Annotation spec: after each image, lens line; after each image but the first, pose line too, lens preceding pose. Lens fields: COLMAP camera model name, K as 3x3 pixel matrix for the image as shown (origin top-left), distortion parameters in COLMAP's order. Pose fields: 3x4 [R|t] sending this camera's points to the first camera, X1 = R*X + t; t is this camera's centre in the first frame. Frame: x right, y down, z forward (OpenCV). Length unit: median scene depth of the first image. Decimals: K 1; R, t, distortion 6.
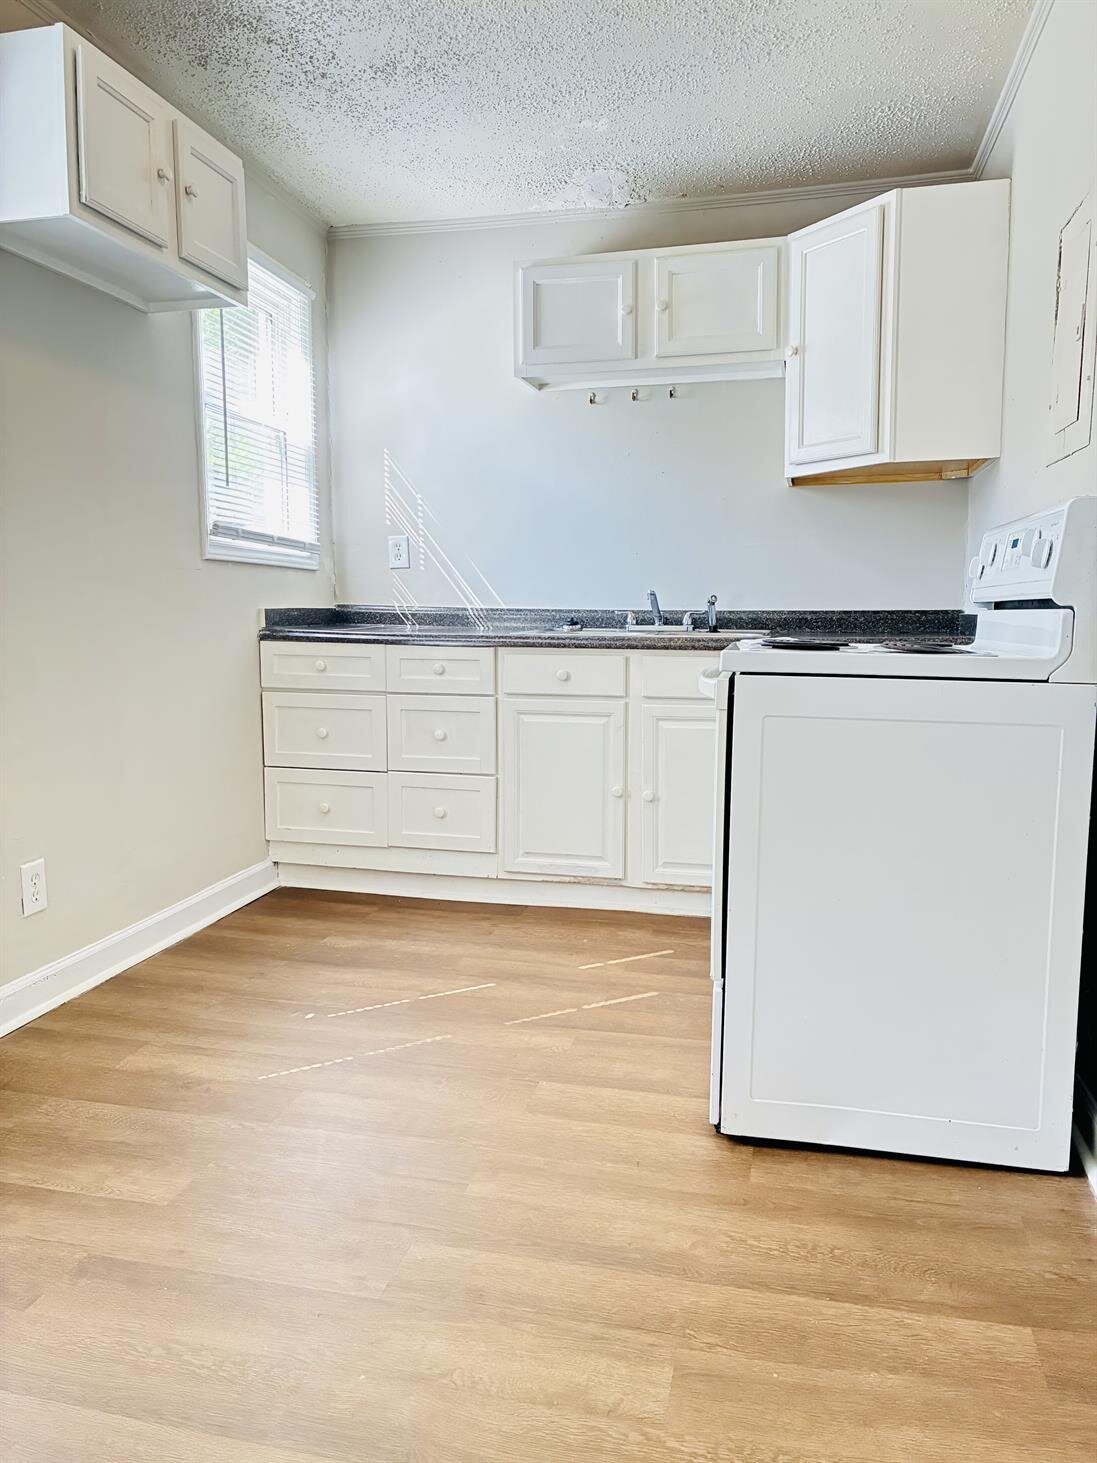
lens RADIAL K [[1099.7, 0, 548.5], [0, 1099.7, 731.5], [0, 0, 1]] dist [0.036764, -0.047334]
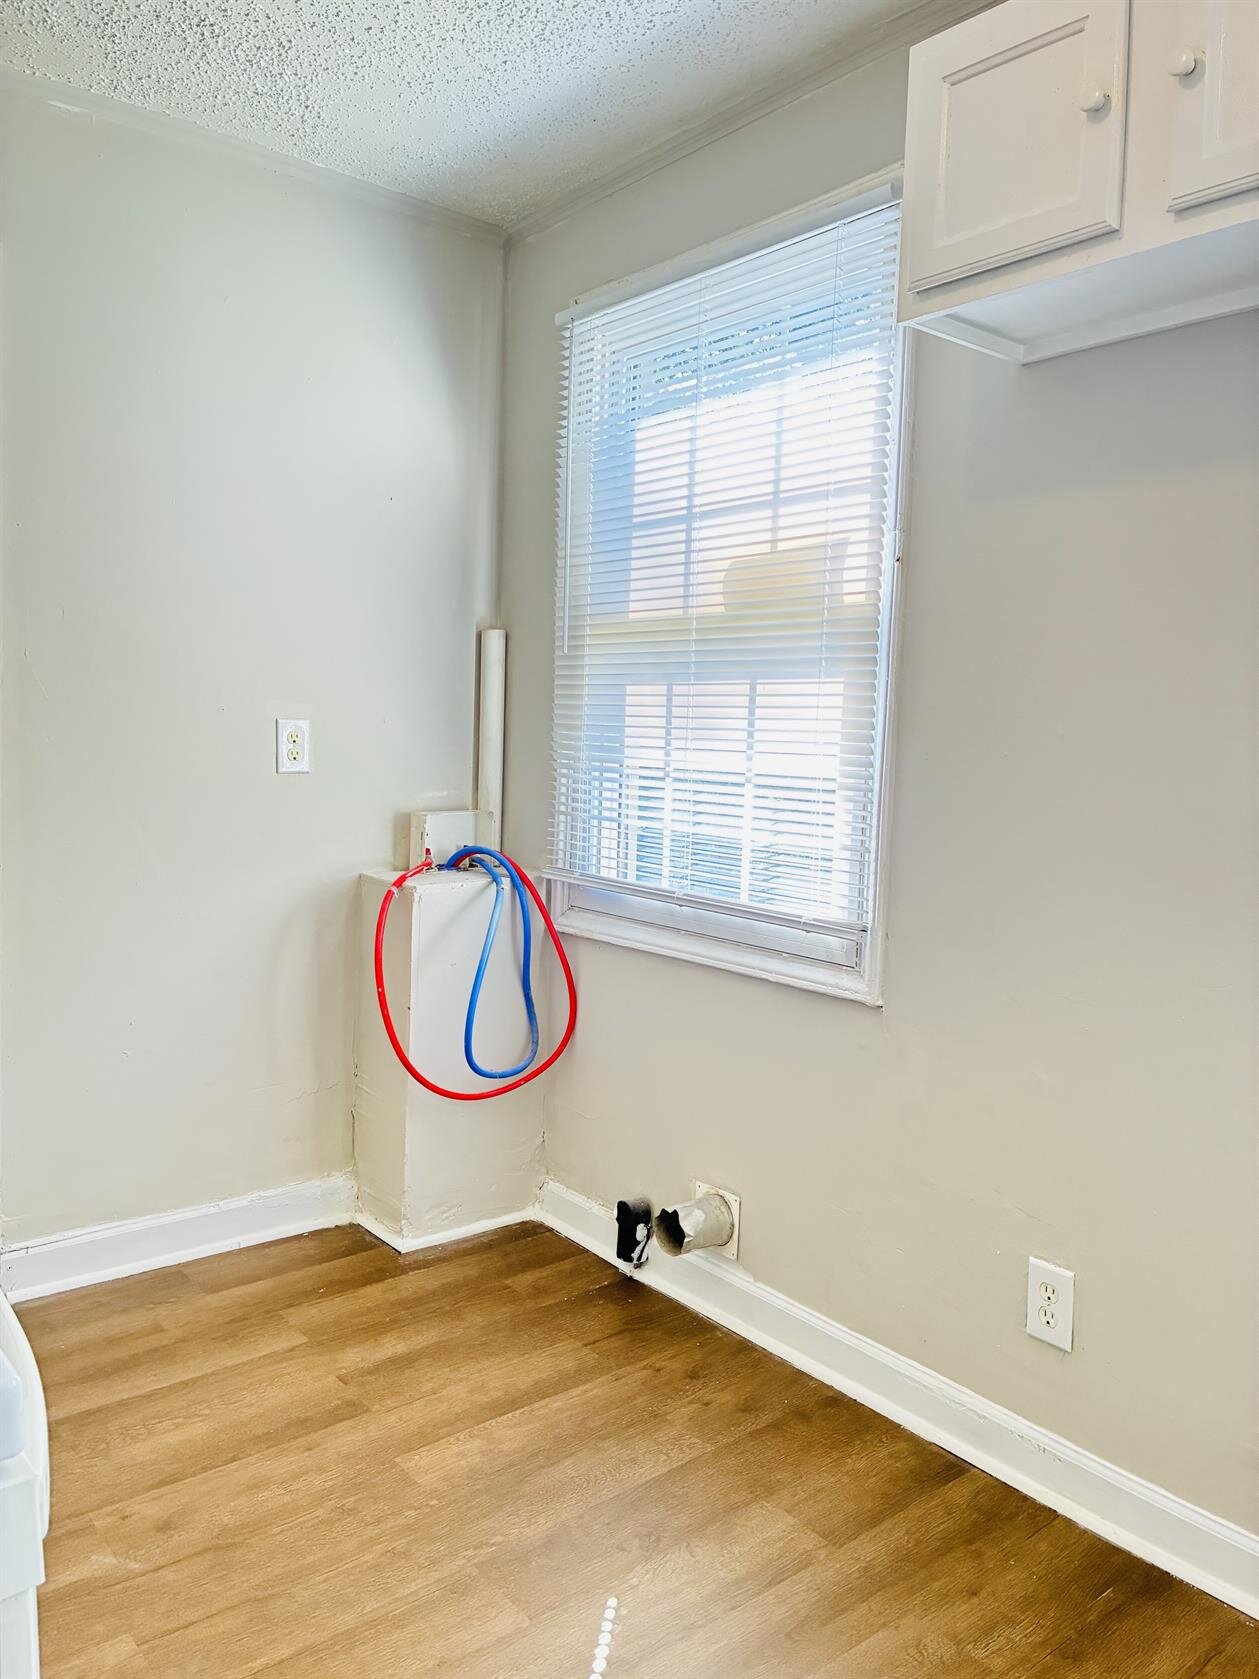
lens RADIAL K [[1262.0, 0, 629.5], [0, 1262.0, 839.5], [0, 0, 1]] dist [0.036764, -0.047334]
pose [[-0.613354, 0.051887, -0.788102, 0.291490], [-0.125127, 0.978854, 0.161827, -0.240741], [0.779834, 0.197870, -0.593892, 1.307364]]
